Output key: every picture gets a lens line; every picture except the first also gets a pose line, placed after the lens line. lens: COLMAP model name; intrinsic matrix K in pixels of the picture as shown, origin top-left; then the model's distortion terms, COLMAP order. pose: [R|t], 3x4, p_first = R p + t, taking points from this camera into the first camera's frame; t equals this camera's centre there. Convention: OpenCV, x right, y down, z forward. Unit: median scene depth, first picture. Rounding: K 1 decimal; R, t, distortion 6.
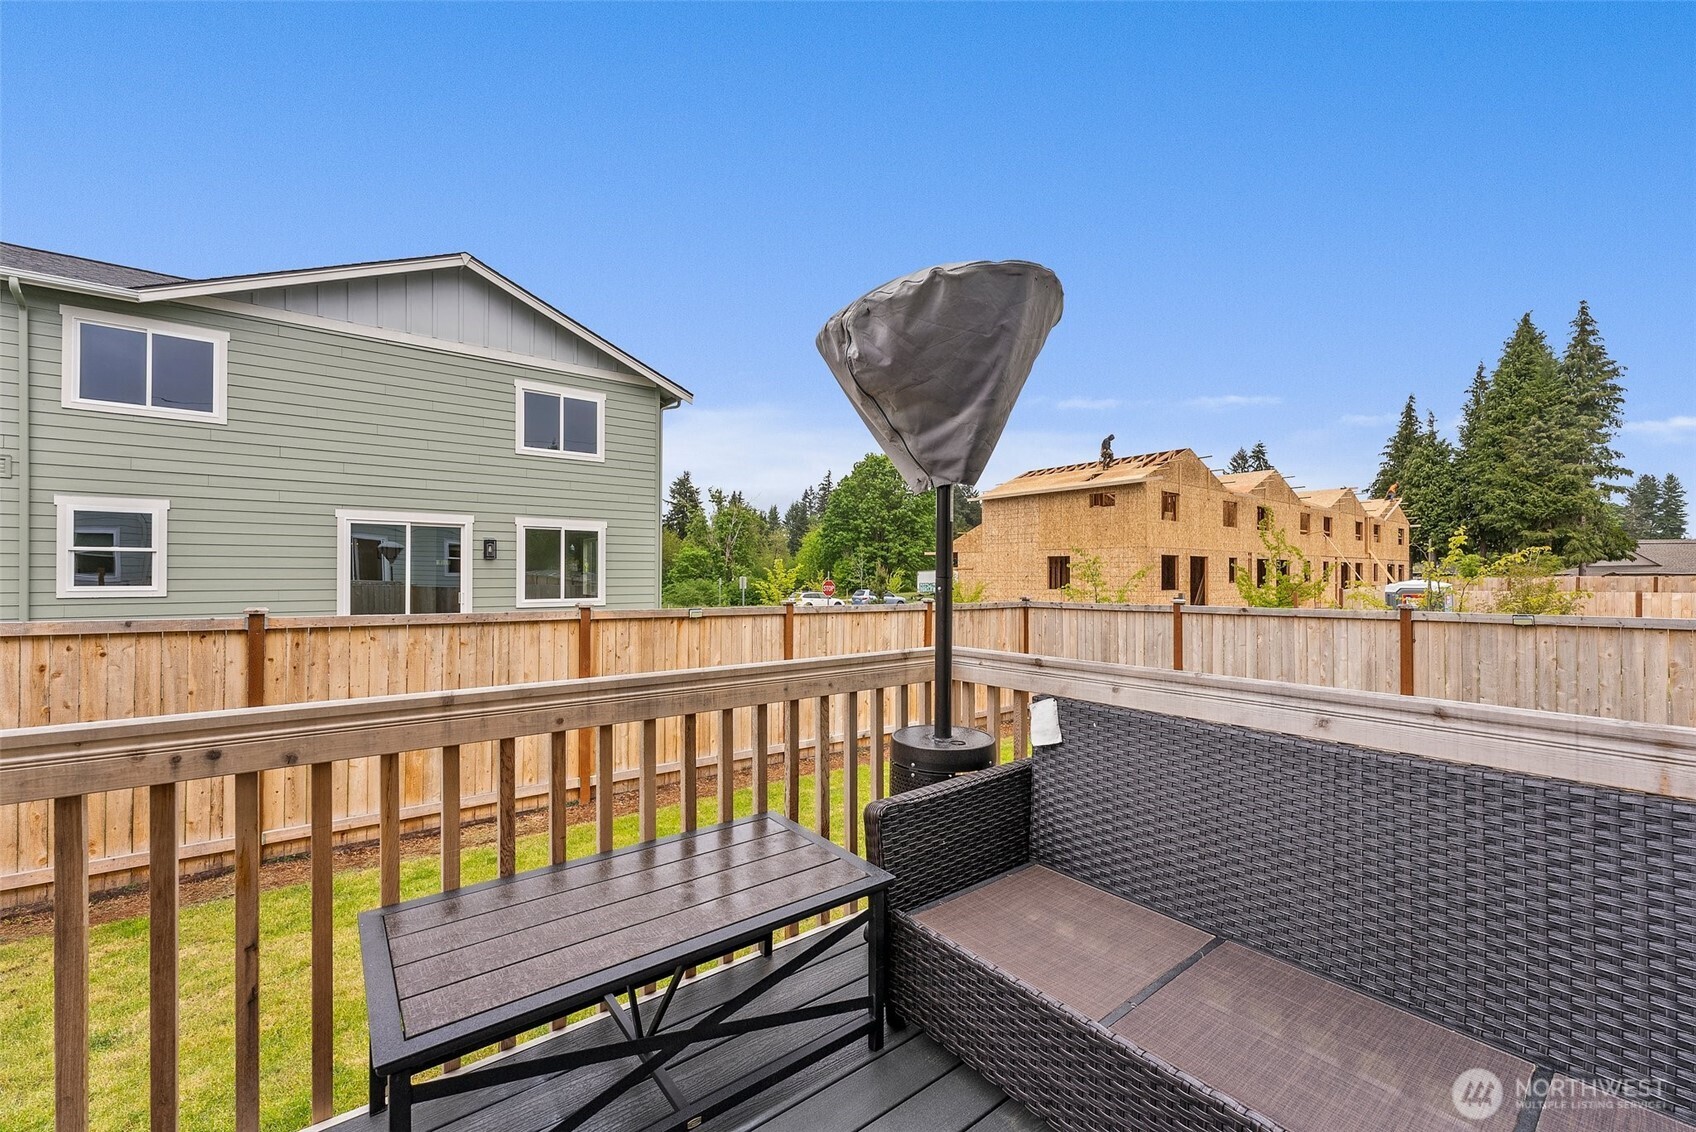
lens RADIAL K [[675.9, 0, 848.2], [0, 675.9, 574.9], [0, 0, 1]] dist [-0.003544, 0.000417]
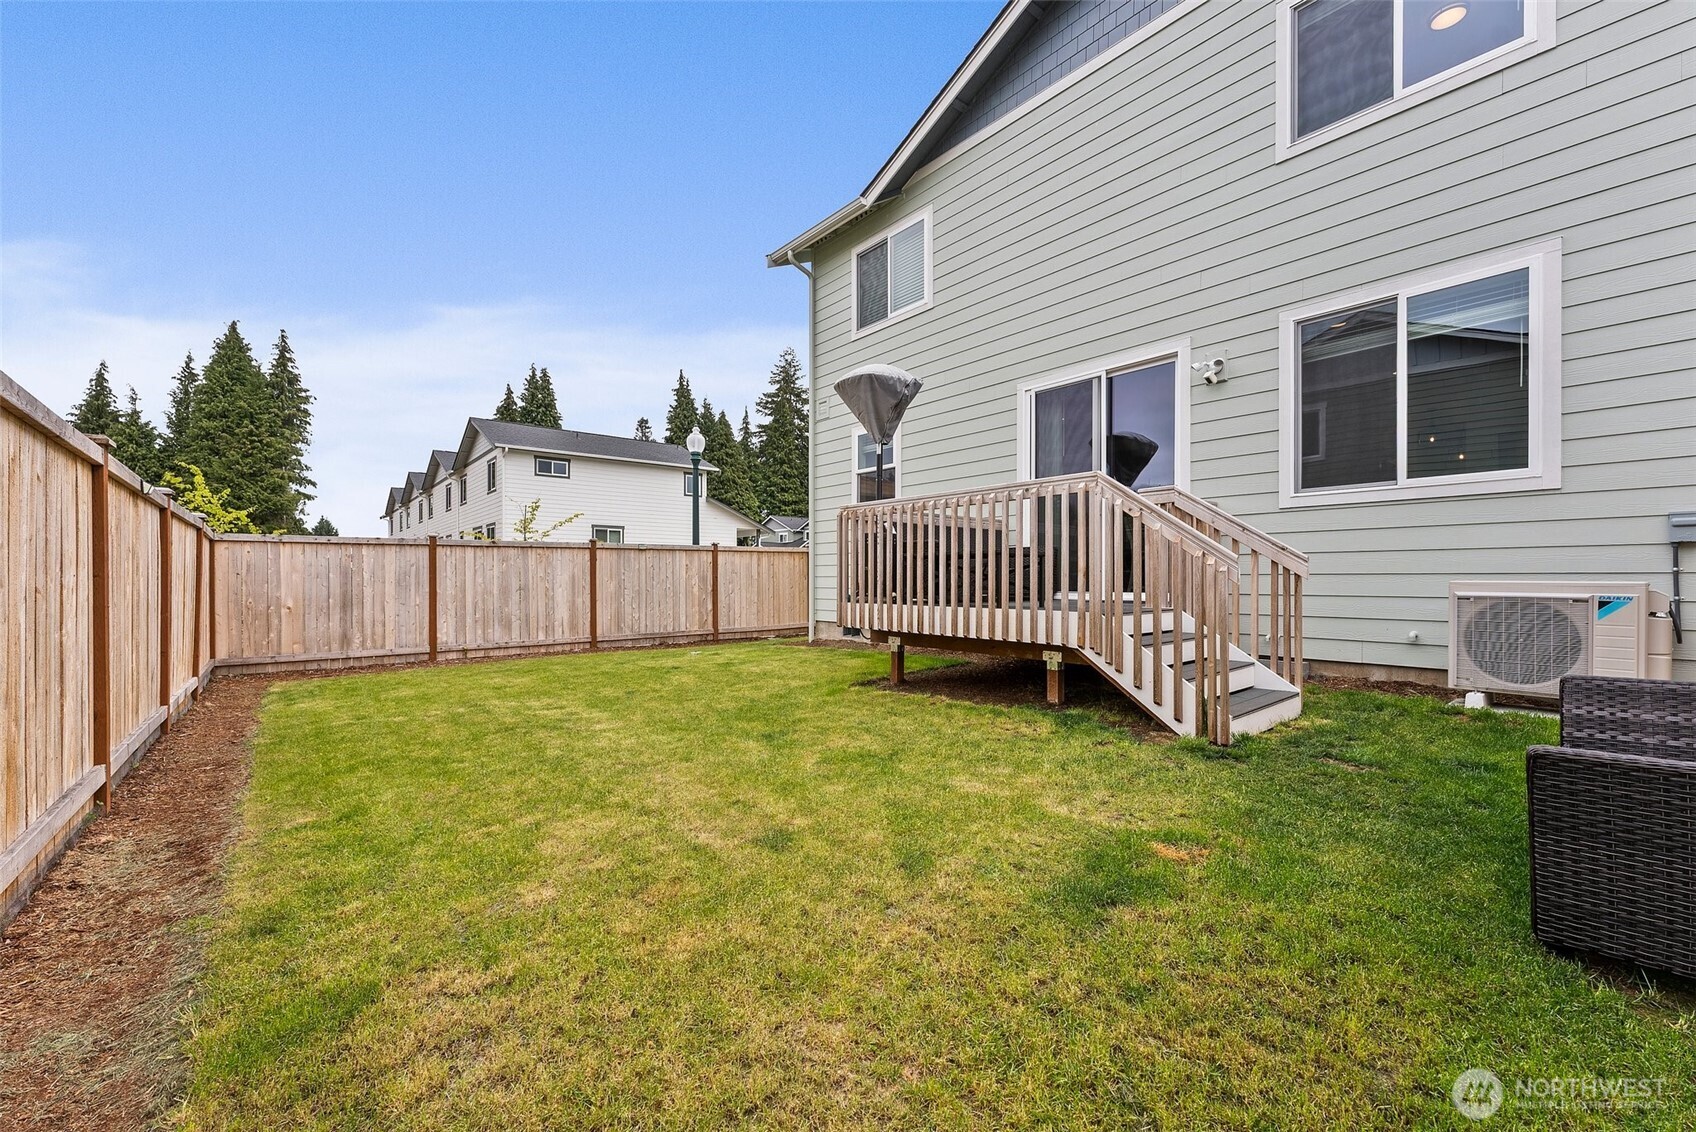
lens RADIAL K [[675.9, 0, 863.5], [0, 675.9, 578.3], [0, 0, 1]] dist [-0.003544, 0.000417]
pose [[-0.036833, -0.000496, 0.999321, -0.348890], [-0.002379, 0.999997, 0.000409, 0.055931], [-0.999319, -0.002362, -0.036834, 0.157800]]
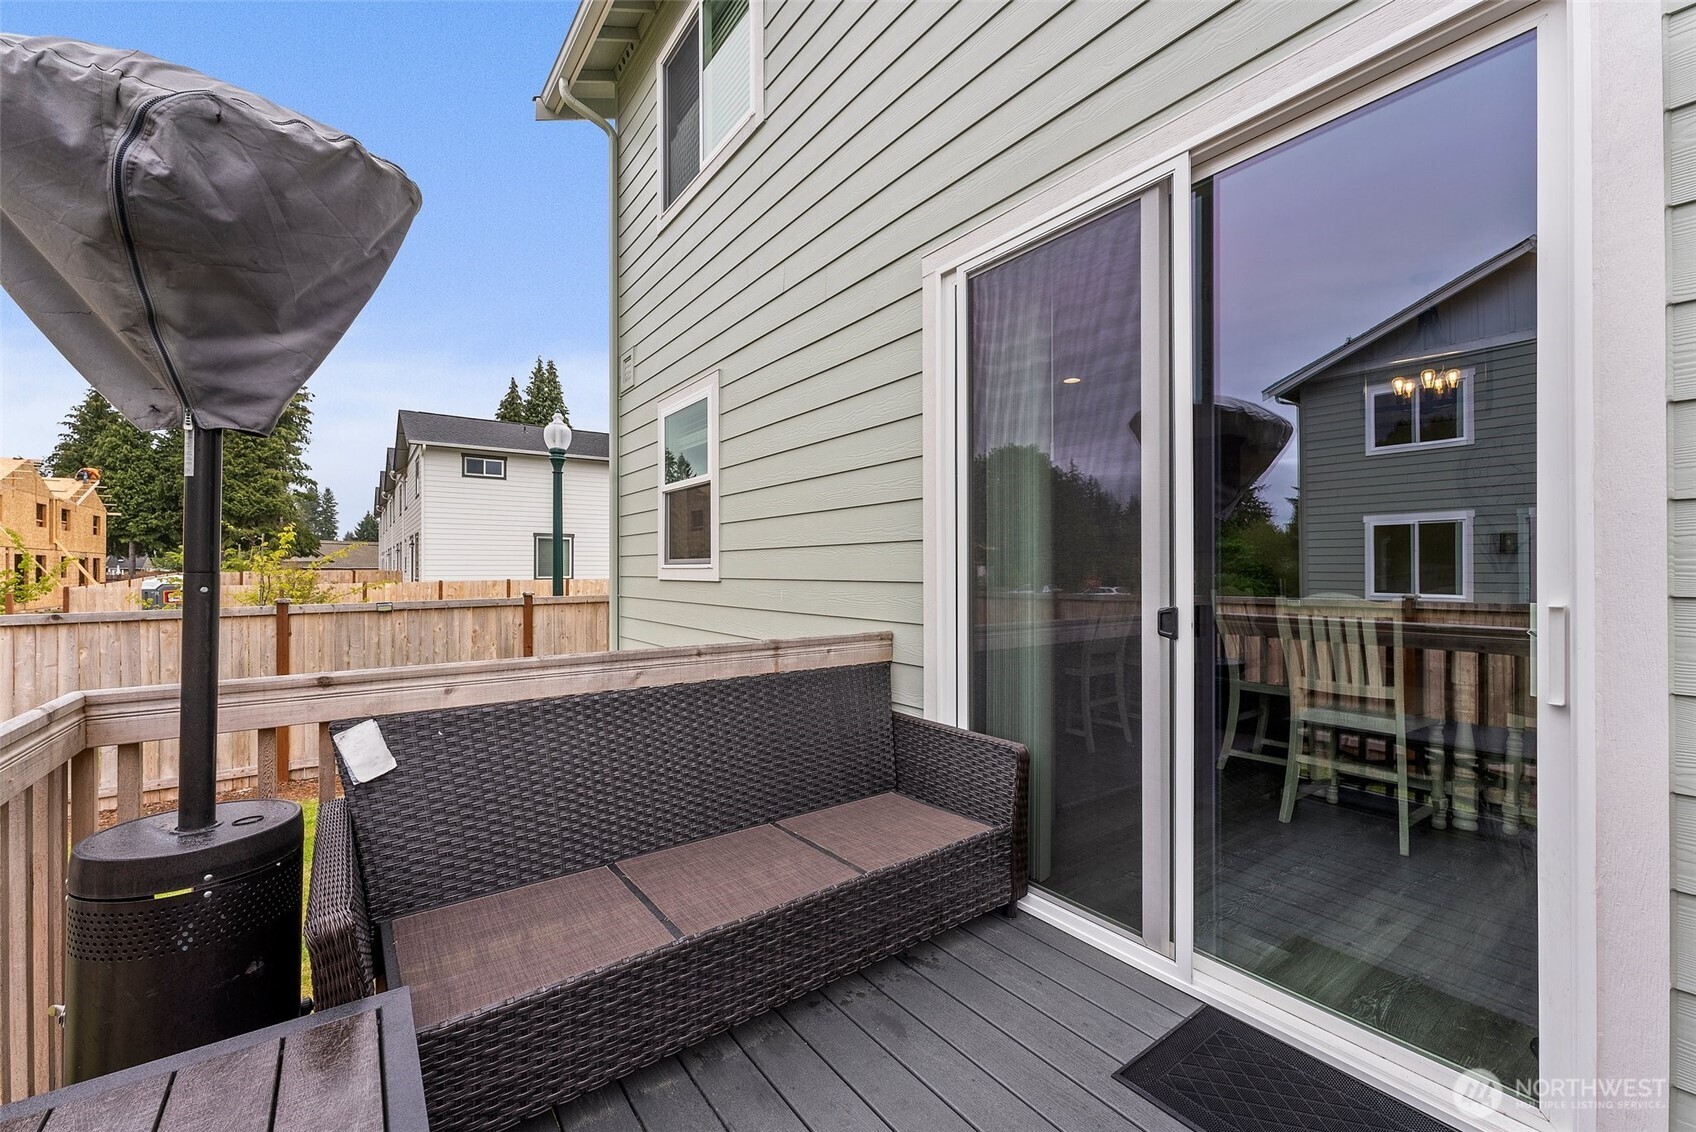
lens RADIAL K [[675.9, 0, 860.9], [0, 675.9, 563.5], [0, 0, 1]] dist [-0.003544, 0.000417]
pose [[0.014864, 0.006090, 0.999871, -0.066277], [0.003209, 0.999976, -0.006138, 0.000194], [-0.999884, 0.003300, 0.014844, 0.052692]]
